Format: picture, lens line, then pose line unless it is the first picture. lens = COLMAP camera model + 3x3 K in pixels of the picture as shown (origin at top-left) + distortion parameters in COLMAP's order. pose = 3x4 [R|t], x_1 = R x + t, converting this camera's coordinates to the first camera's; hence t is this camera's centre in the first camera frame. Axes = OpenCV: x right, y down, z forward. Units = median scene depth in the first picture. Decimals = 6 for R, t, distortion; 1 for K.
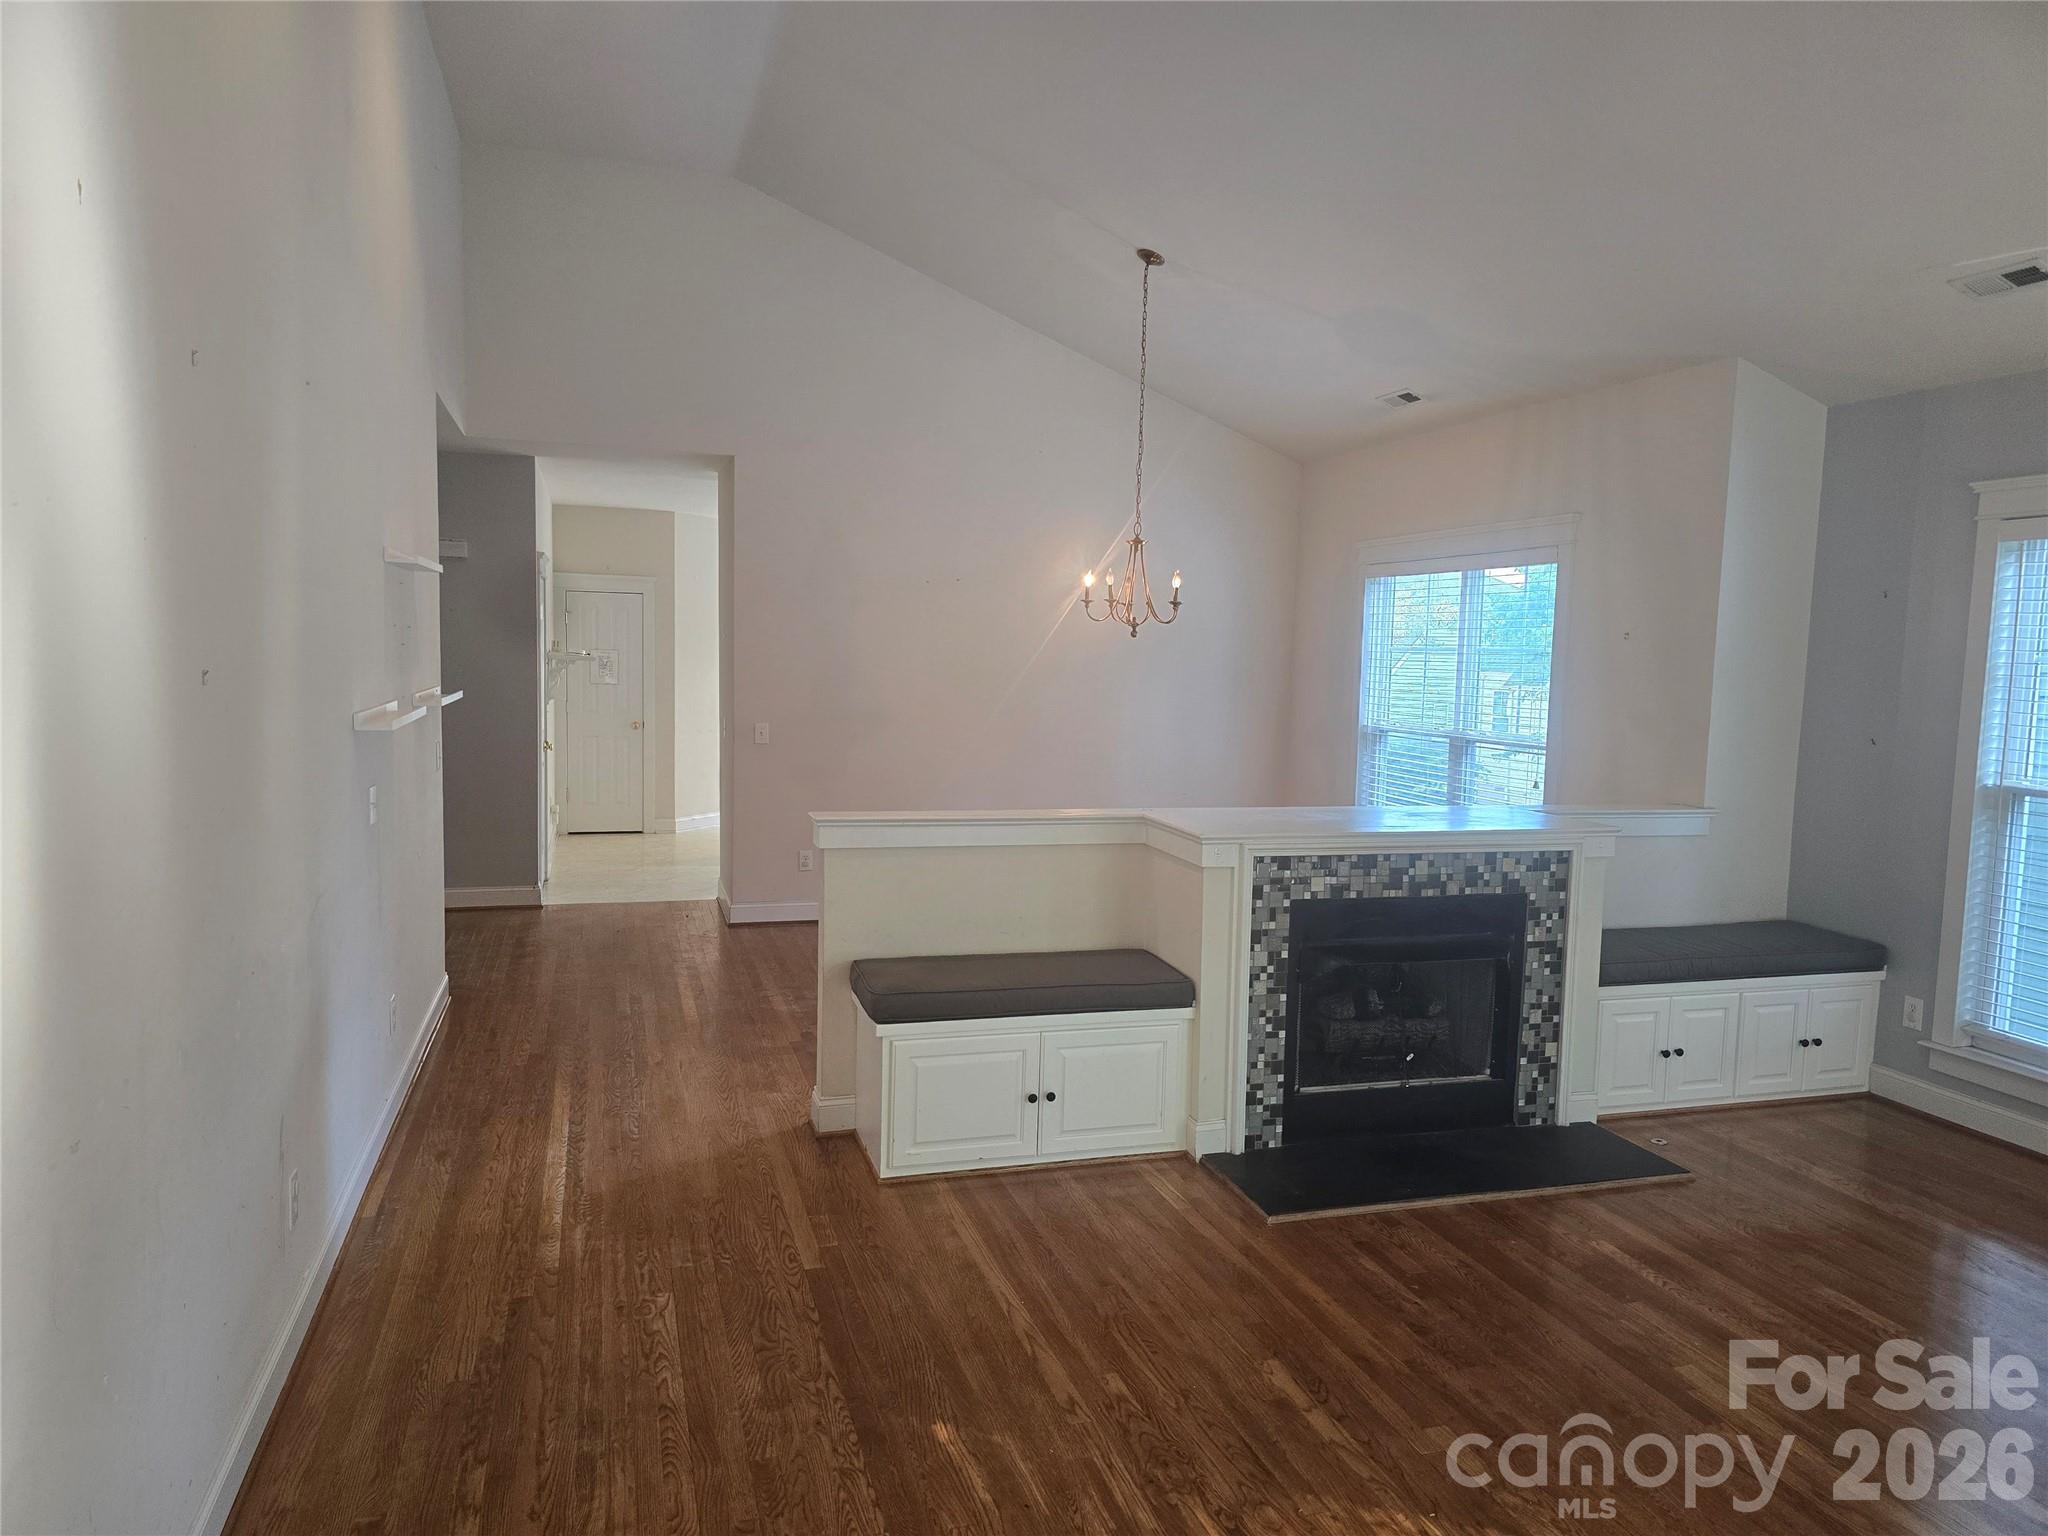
lens RADIAL K [[1373.1, 0, 1026.1], [0, 1373.1, 769.7], [0, 0, 1]] dist [0.074605, -0.054662]
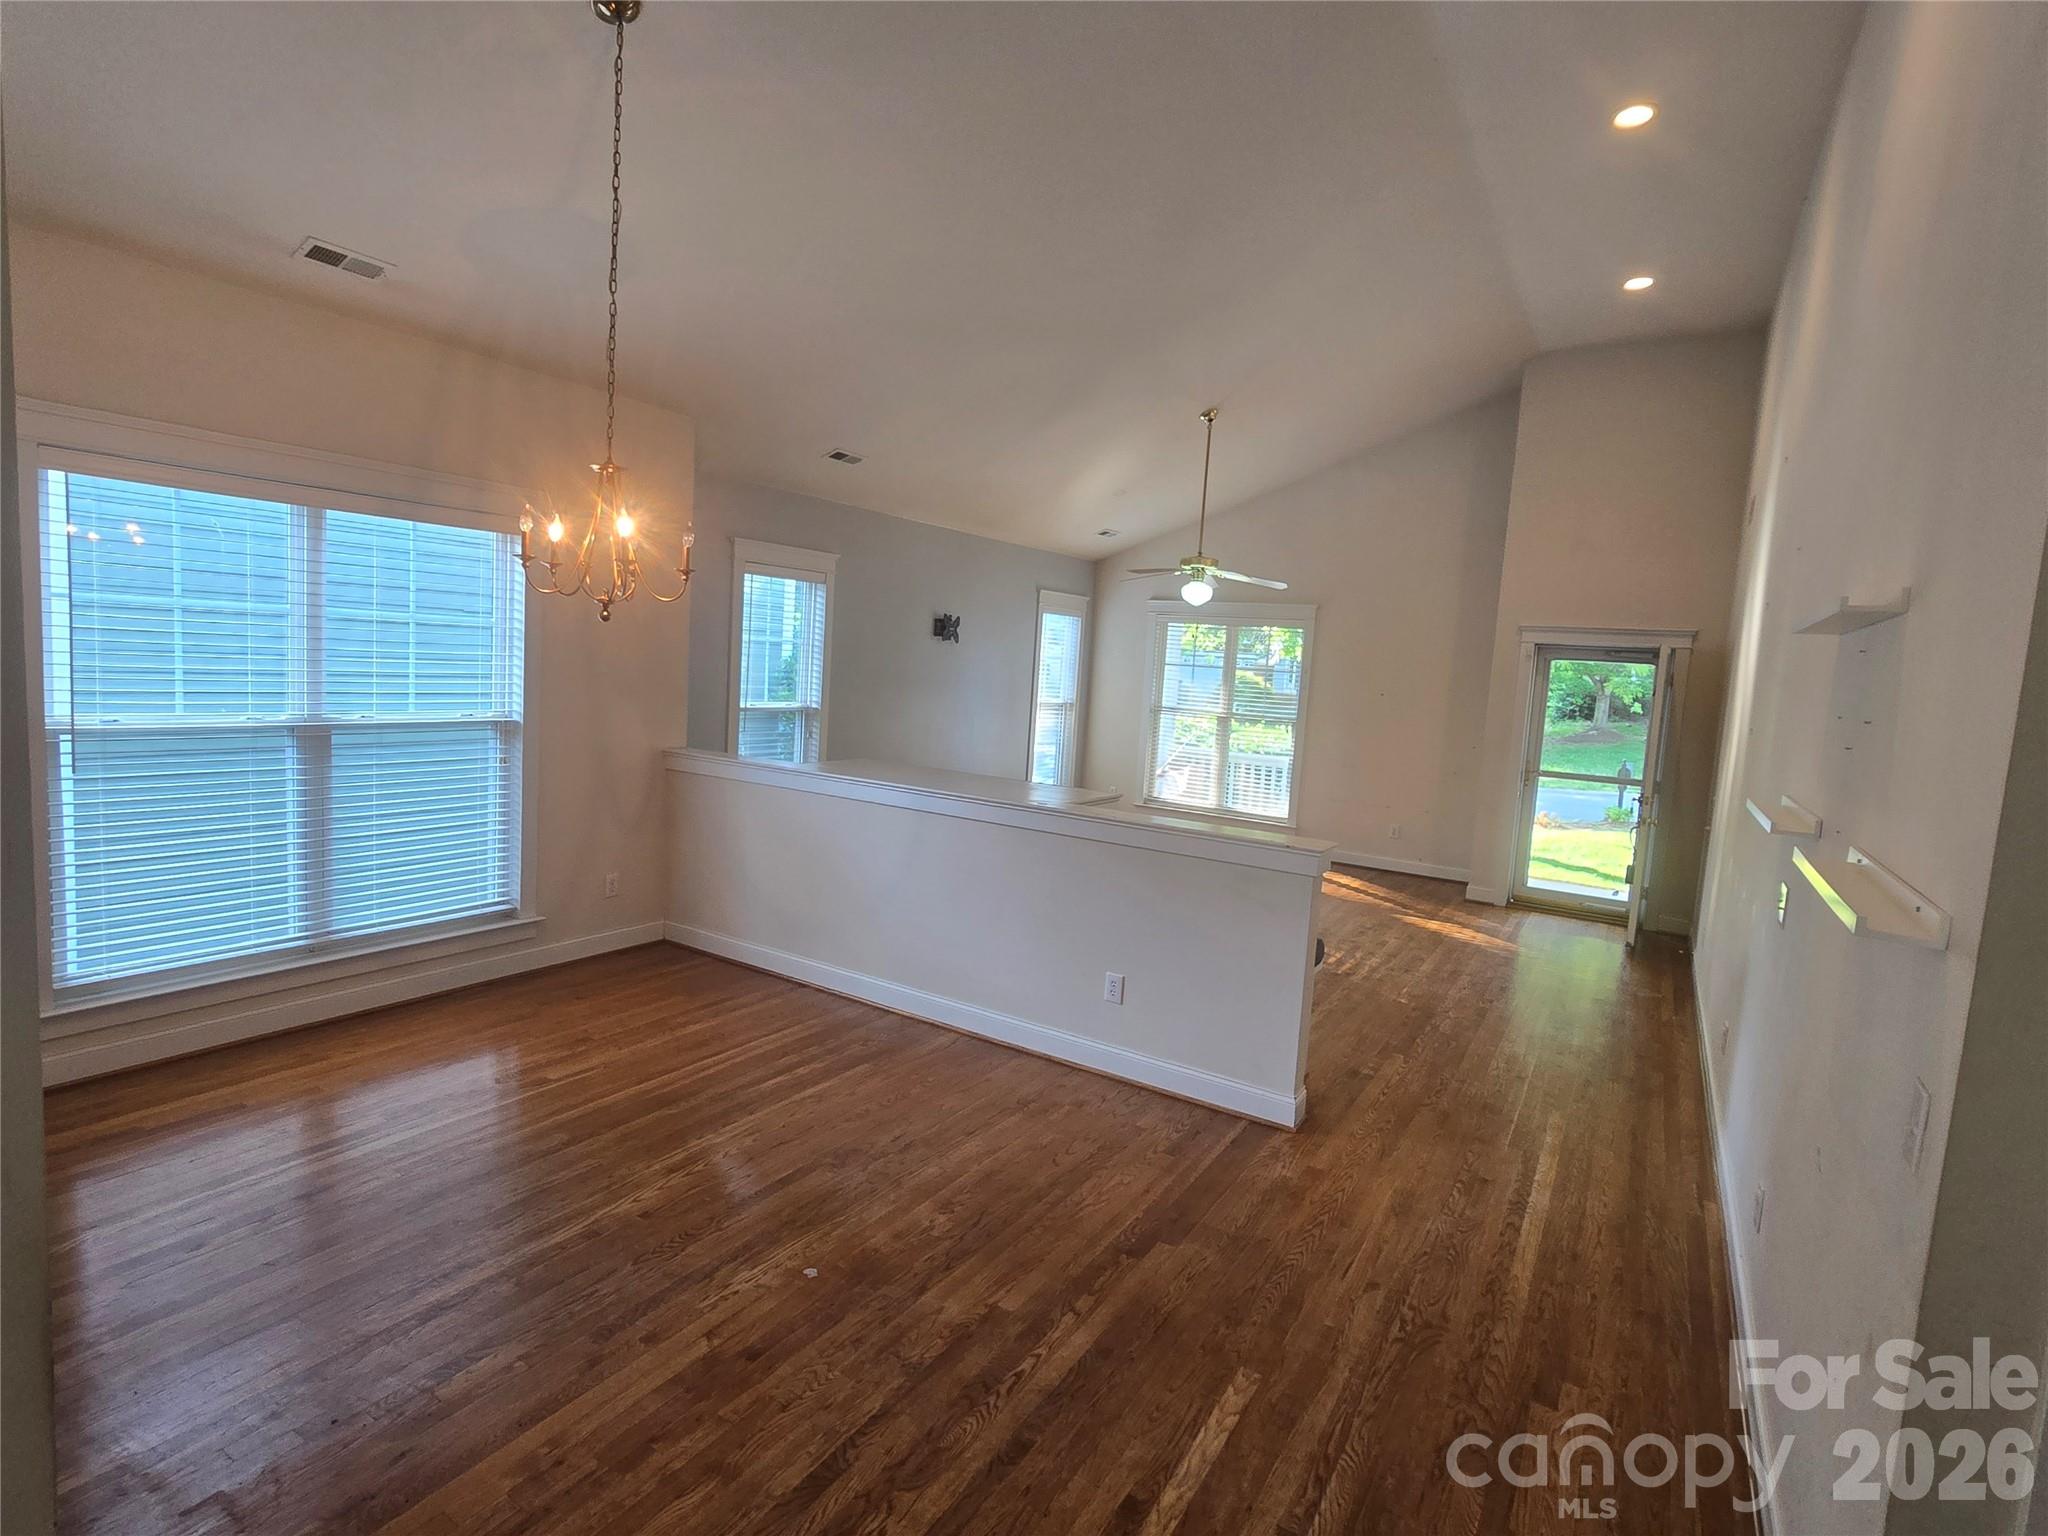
lens RADIAL K [[1024.6, 0, 1033.5], [0, 1024.6, 733.9], [0, 0, 1]] dist [-0.008173, 0.003904]
pose [[-0.658292, -0.123609, 0.742545, -0.592637], [-0.009717, 0.987739, 0.155811, -0.178606], [-0.752700, 0.095354, -0.651422, 1.692322]]
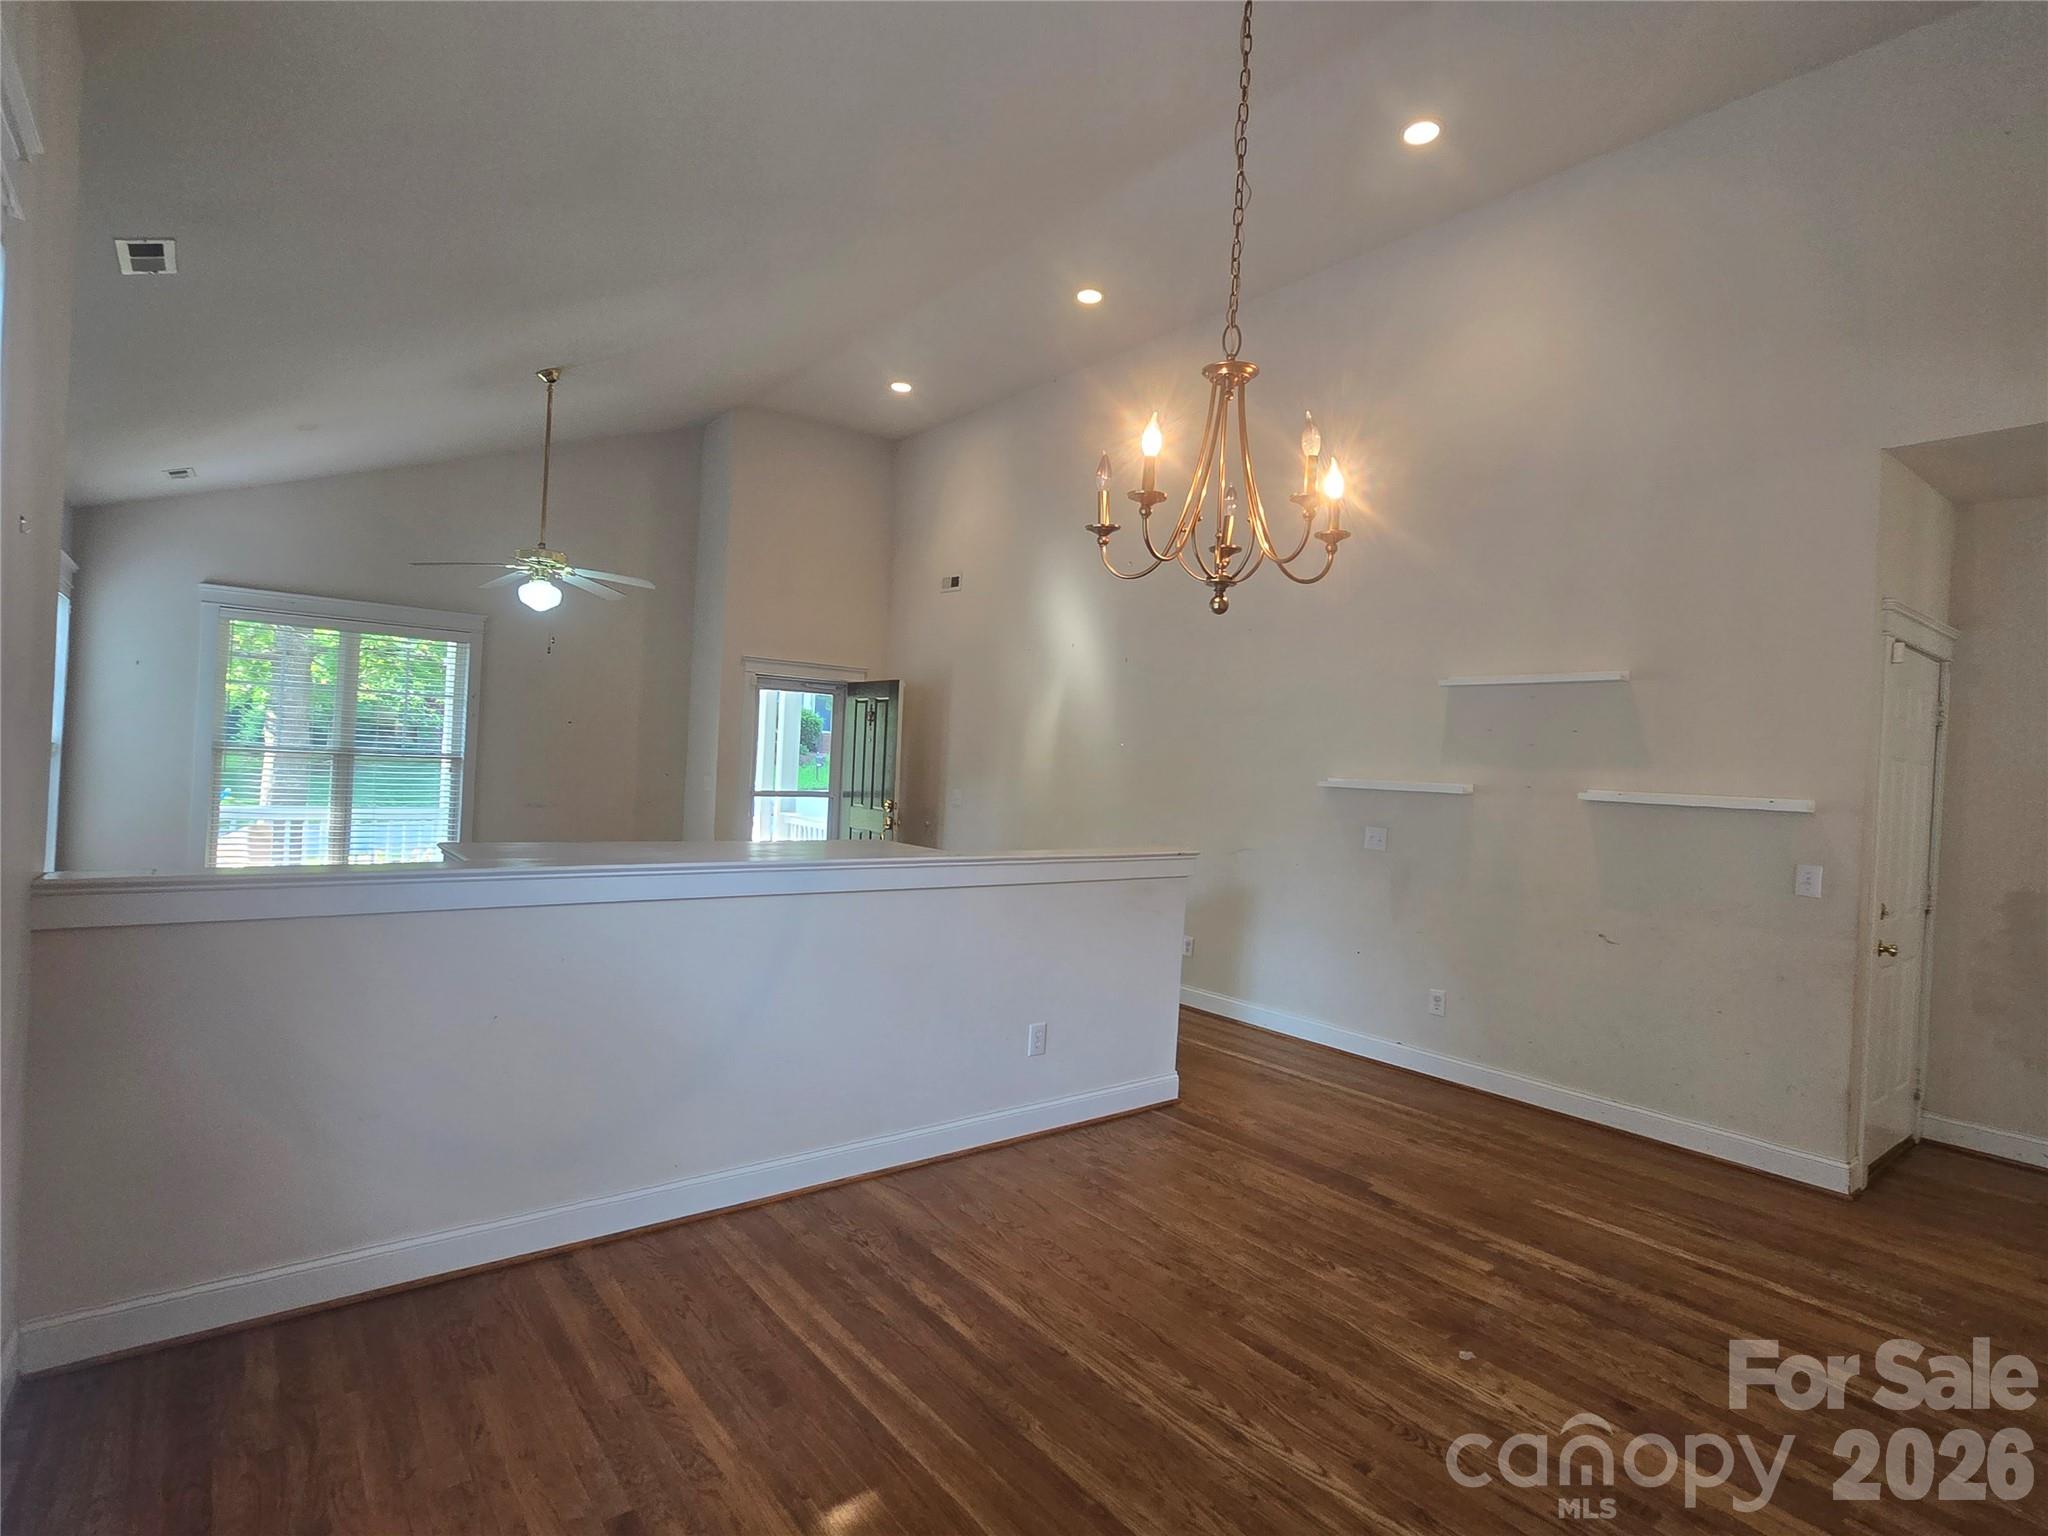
lens RADIAL K [[1024.6, 0, 1016.8], [0, 1024.6, 750.7], [0, 0, 1]] dist [-0.008173, 0.003904]
pose [[-0.929438, -0.071598, -0.361966, 0.342064], [-0.102735, 0.992416, 0.067494, -0.106051], [0.354389, 0.099918, -0.929745, 1.820785]]
